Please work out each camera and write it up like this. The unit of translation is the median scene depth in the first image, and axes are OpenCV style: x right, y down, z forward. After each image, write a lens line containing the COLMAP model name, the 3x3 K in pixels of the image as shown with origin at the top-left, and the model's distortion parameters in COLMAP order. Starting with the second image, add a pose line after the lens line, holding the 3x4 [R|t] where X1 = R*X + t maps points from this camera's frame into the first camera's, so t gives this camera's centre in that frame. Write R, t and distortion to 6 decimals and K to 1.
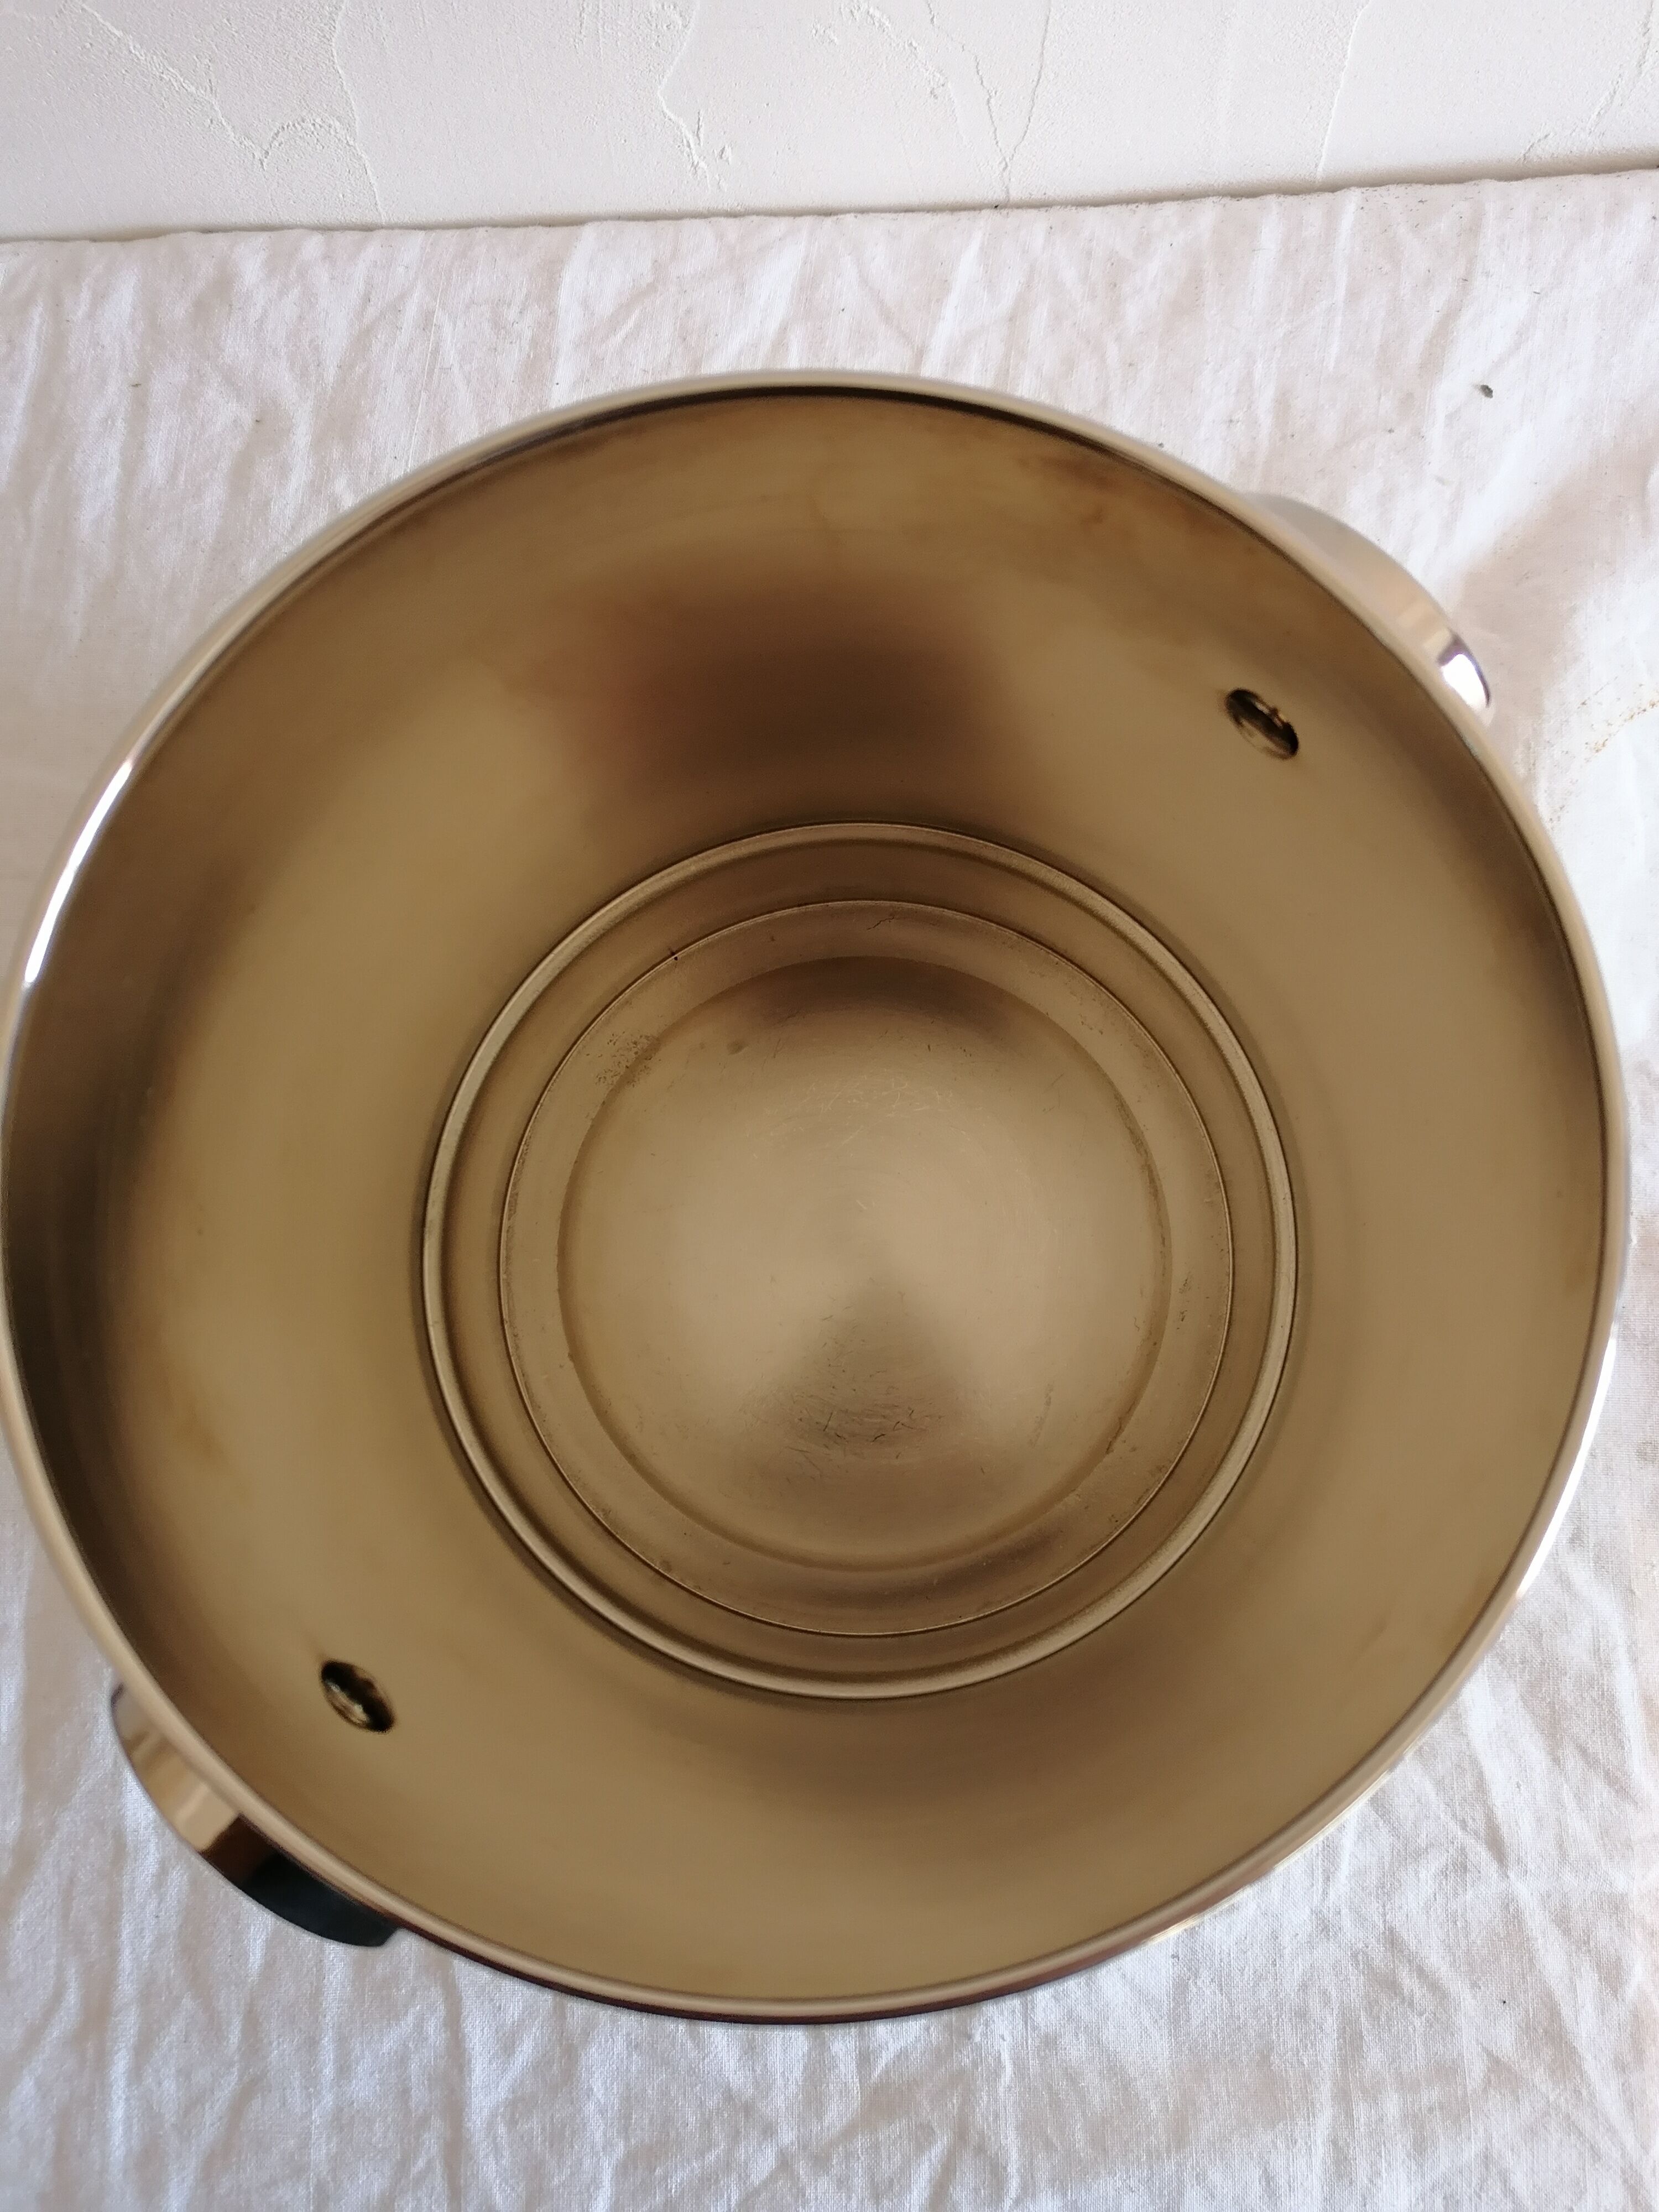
lens RADIAL K [[1785.3, 0, 829.5], [0, 1785.3, 1106.0], [0, 0, 1]] dist [0.001780, -0.001215]
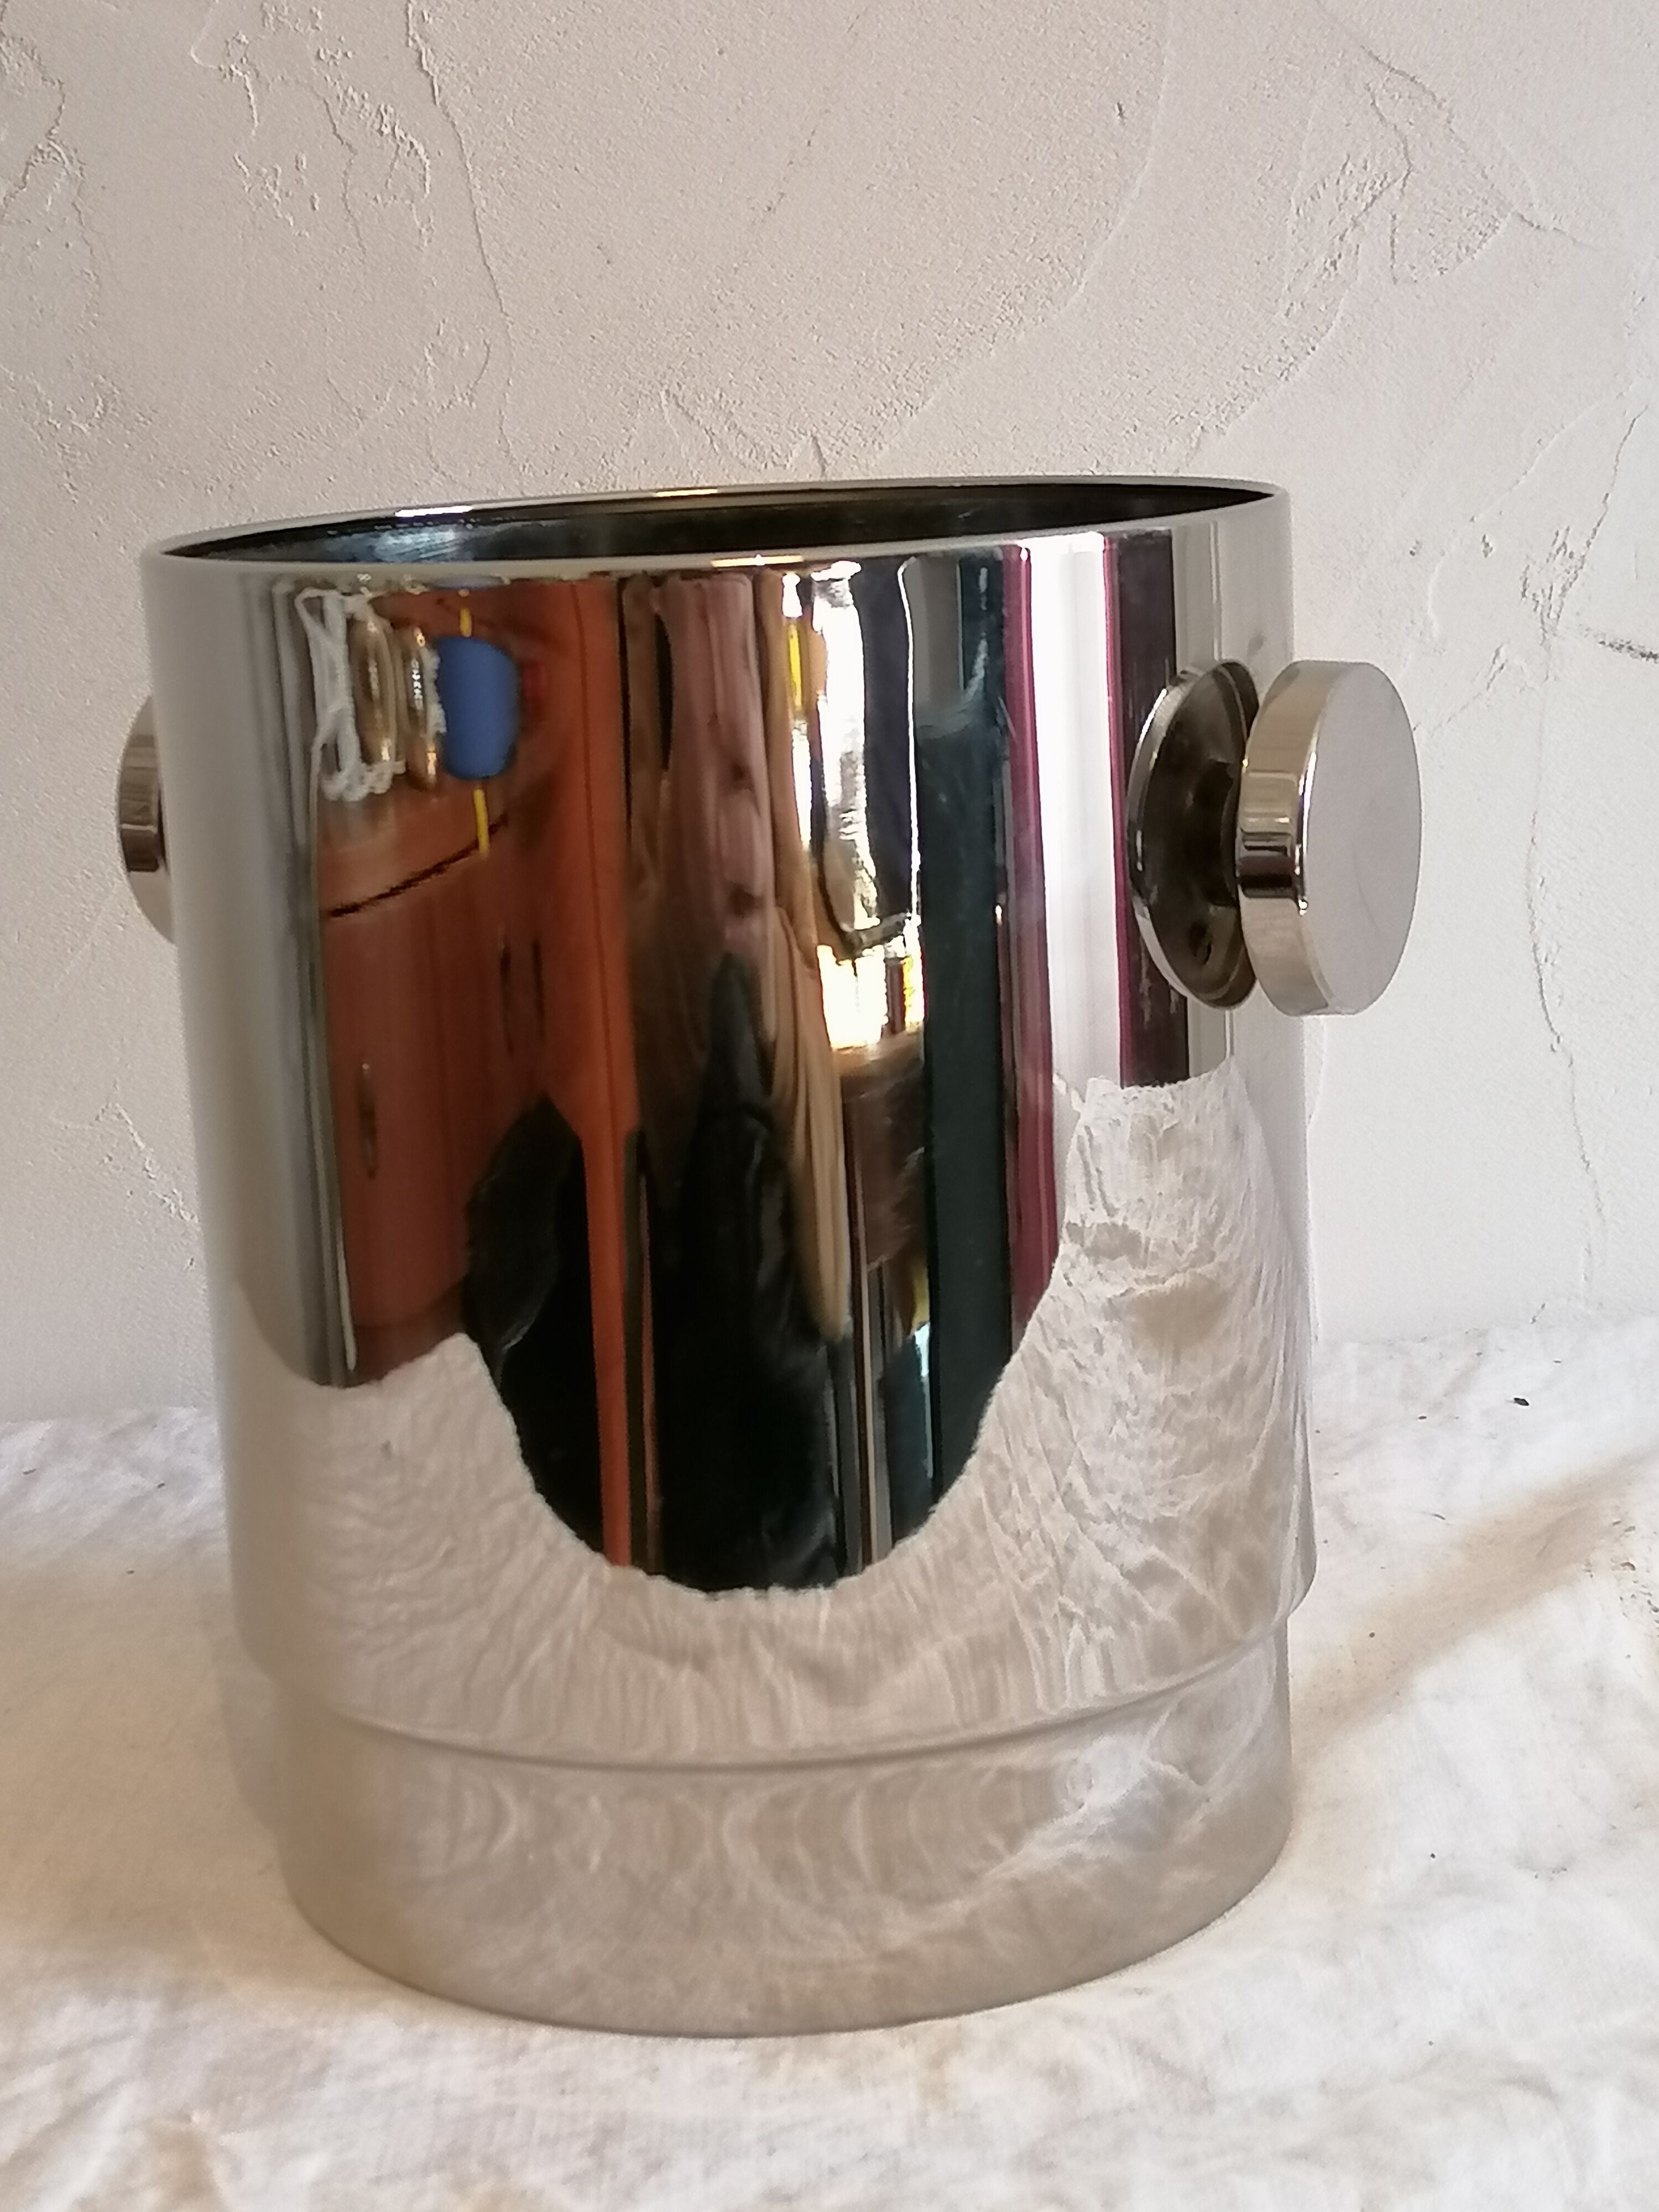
lens RADIAL K [[3919.0, 0, 829.5], [0, 3919.0, 1106.0], [0, 0, 1]] dist [0.058463, 0.118797]
pose [[0.999945, 0.010101, -0.002753, 0.014697], [-0.006026, 0.340179, -0.940341, 1.454948], [-0.008562, 0.940306, 0.340221, 0.167917]]
